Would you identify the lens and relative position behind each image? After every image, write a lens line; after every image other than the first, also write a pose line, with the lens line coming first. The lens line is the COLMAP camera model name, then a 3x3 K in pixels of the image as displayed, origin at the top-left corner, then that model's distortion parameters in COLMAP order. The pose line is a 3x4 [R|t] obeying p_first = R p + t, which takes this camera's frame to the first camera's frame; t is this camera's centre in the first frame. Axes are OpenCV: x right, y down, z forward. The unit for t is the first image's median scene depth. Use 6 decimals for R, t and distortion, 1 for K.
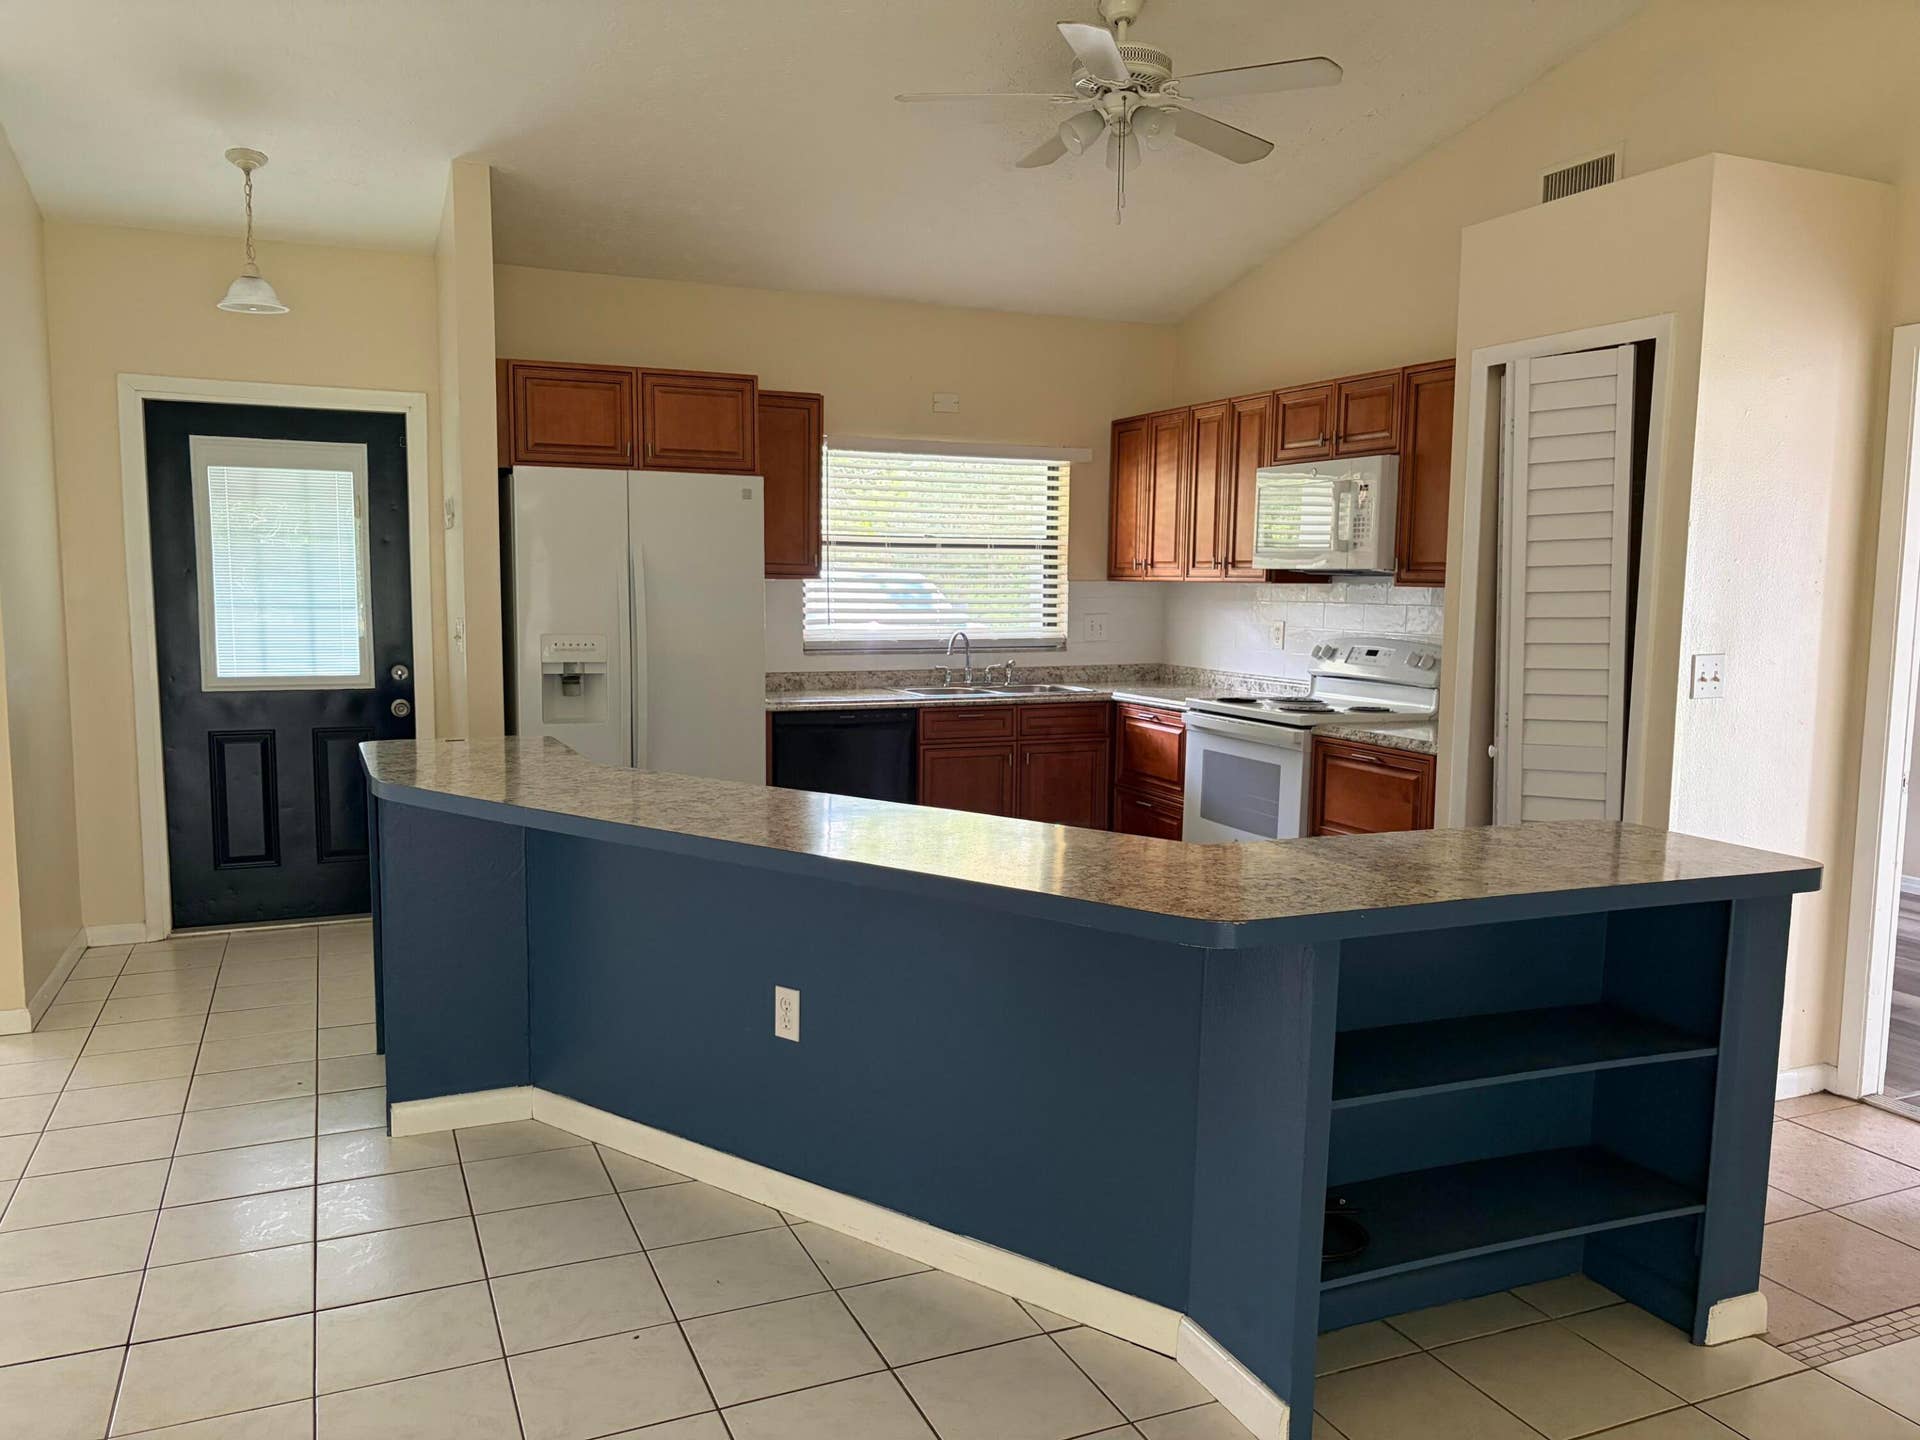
lens RADIAL K [[1451.5, 0, 963.0], [0, 1451.5, 732.0], [0, 0, 1]] dist [0.051023, -0.002642]
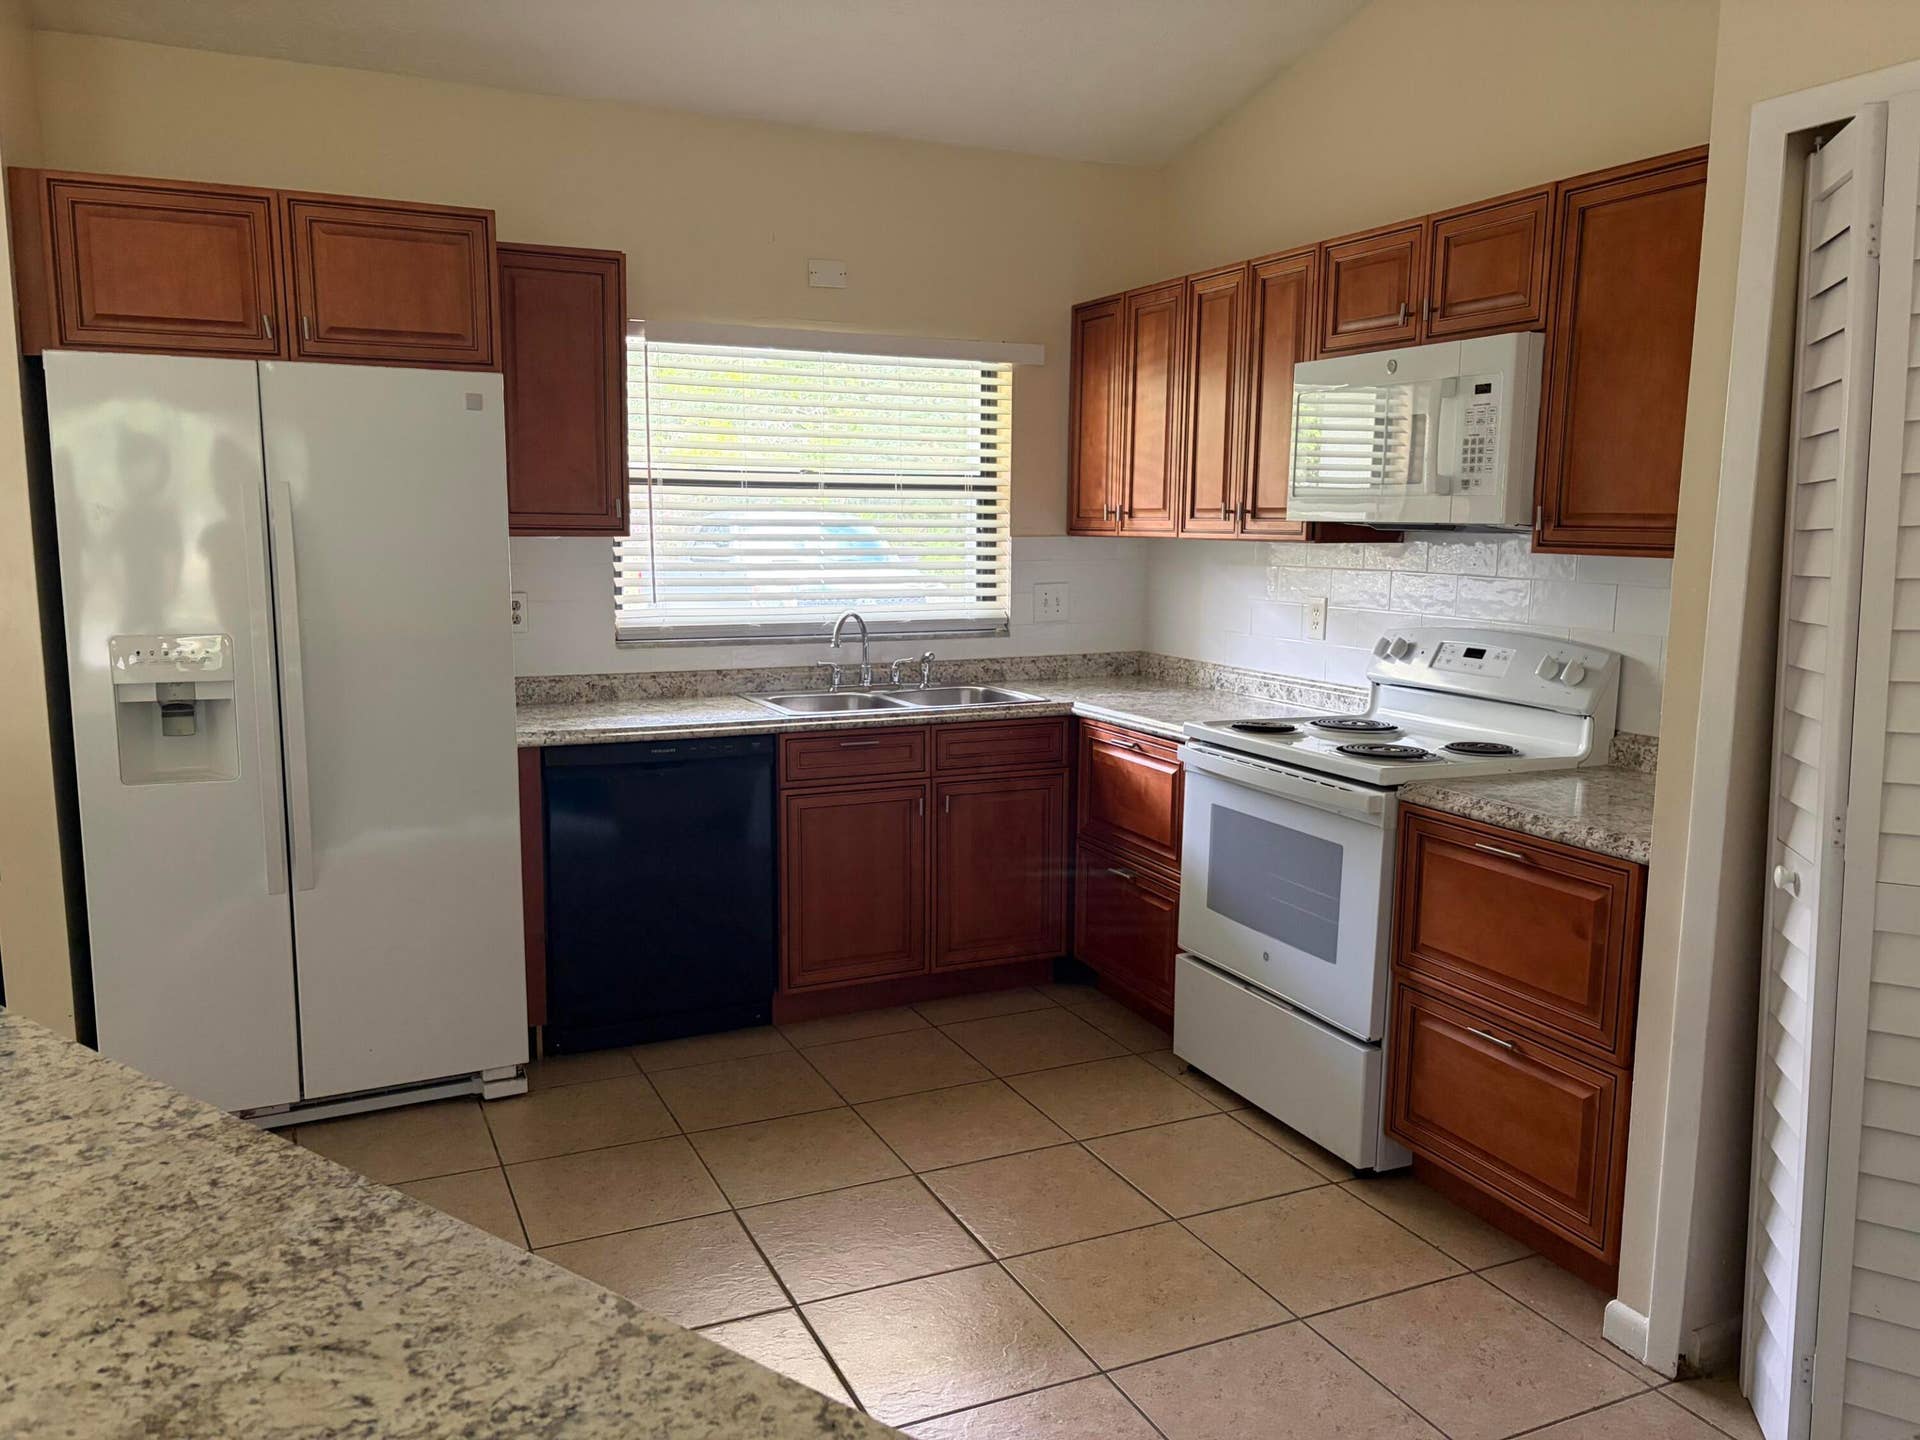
lens RADIAL K [[1464.7, 0, 962.1], [0, 1464.7, 740.5], [0, 0, 1]] dist [0.002324, -0.006769]
pose [[0.999812, -0.005467, 0.018605, 0.040690], [0.004656, 0.999051, 0.043318, -0.042155], [-0.018824, -0.043223, 0.998888, 0.336847]]
